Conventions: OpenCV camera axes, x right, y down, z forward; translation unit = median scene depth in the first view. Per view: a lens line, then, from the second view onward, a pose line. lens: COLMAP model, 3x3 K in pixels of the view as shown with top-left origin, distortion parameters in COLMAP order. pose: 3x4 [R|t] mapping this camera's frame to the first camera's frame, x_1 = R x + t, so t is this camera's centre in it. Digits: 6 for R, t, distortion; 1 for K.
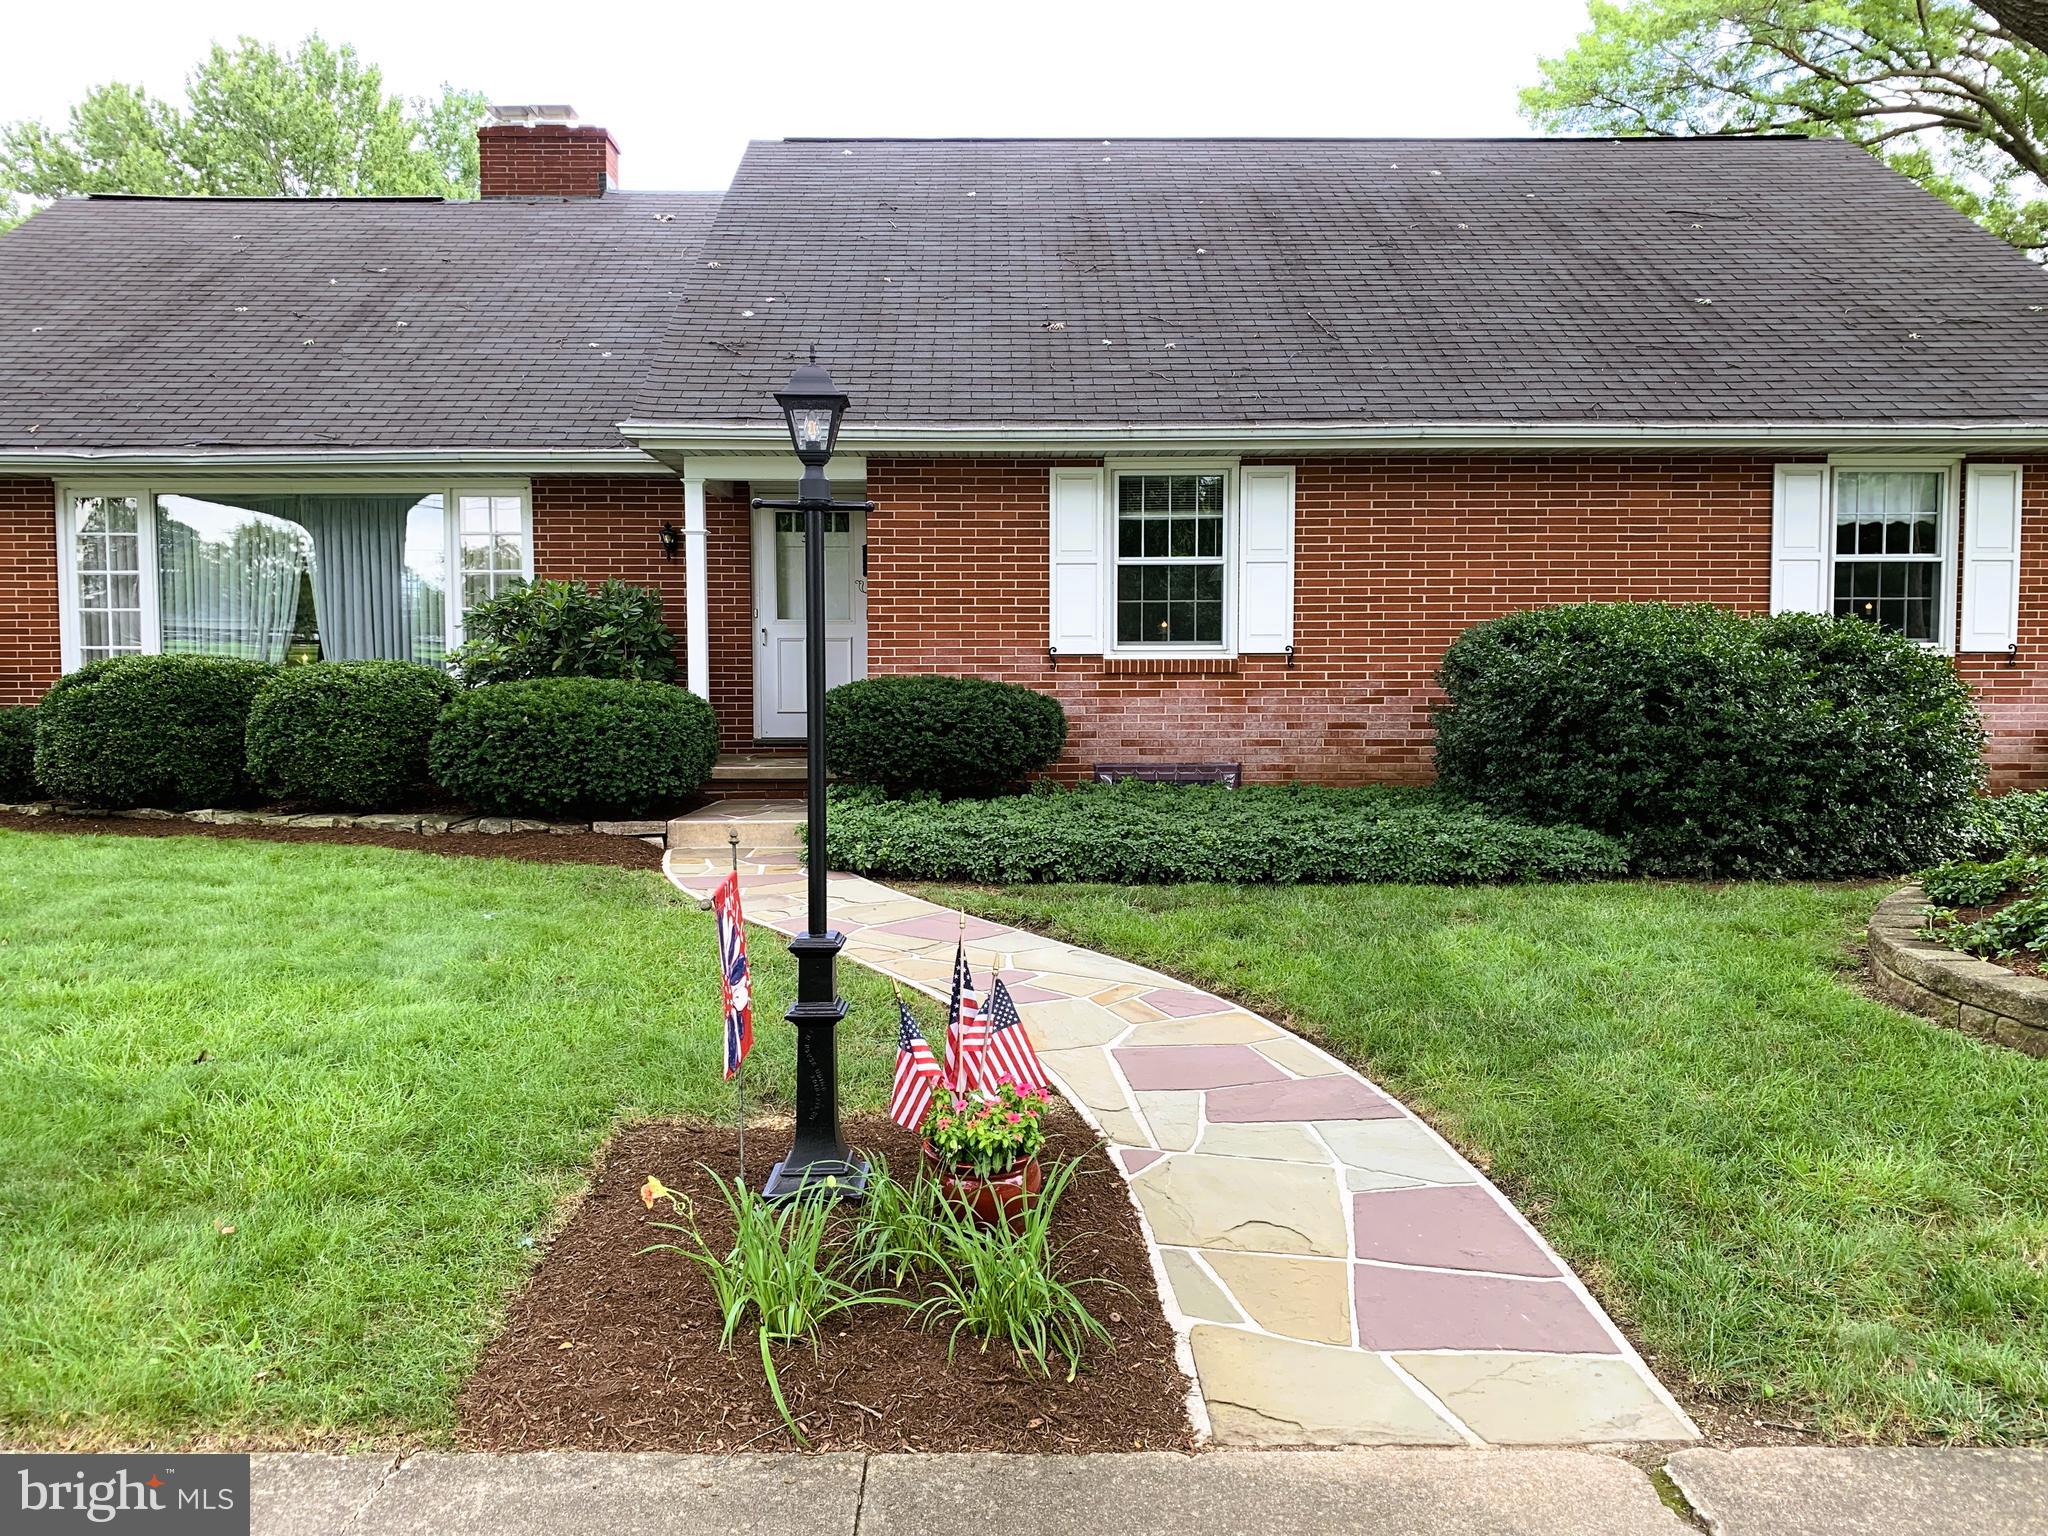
lens RADIAL K [[1568.7, 0, 1056.1], [0, 1568.7, 768.0], [0, 0, 1]] dist [0.050613, -0.052760]
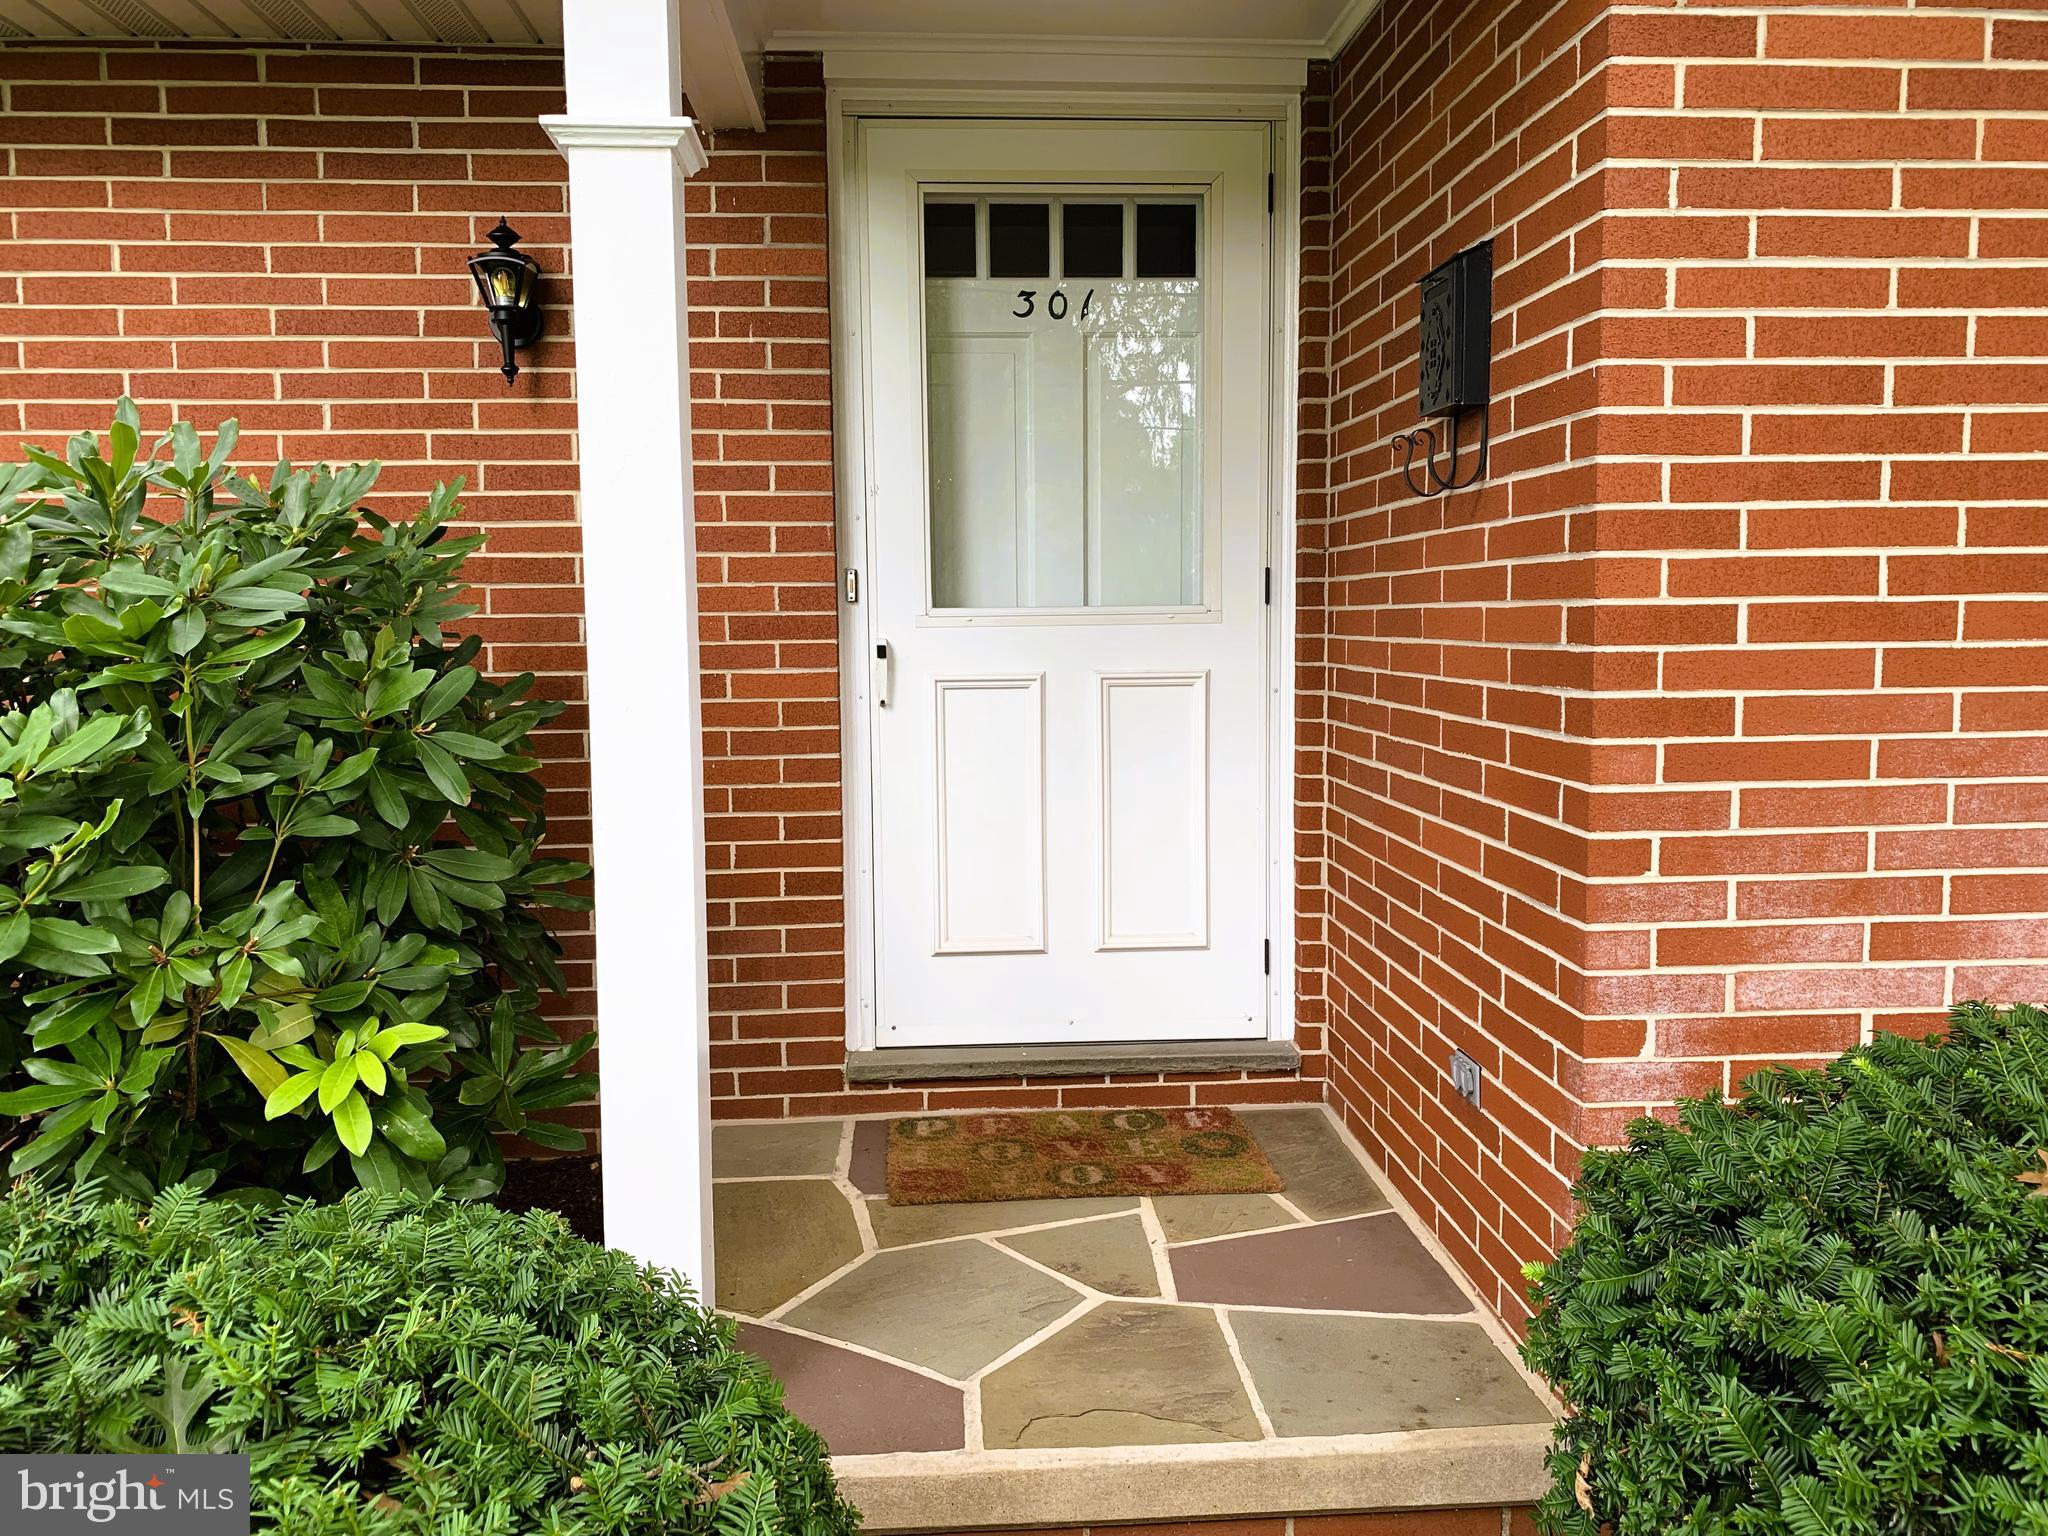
lens RADIAL K [[1568.7, 0, 1008.8], [0, 1568.7, 751.7], [0, 0, 1]] dist [0.050613, -0.052760]
pose [[0.999480, -0.011323, 0.030182, -0.184605], [0.010494, 0.999568, 0.027464, -0.082893], [-0.030480, -0.027133, 0.999167, 0.786768]]
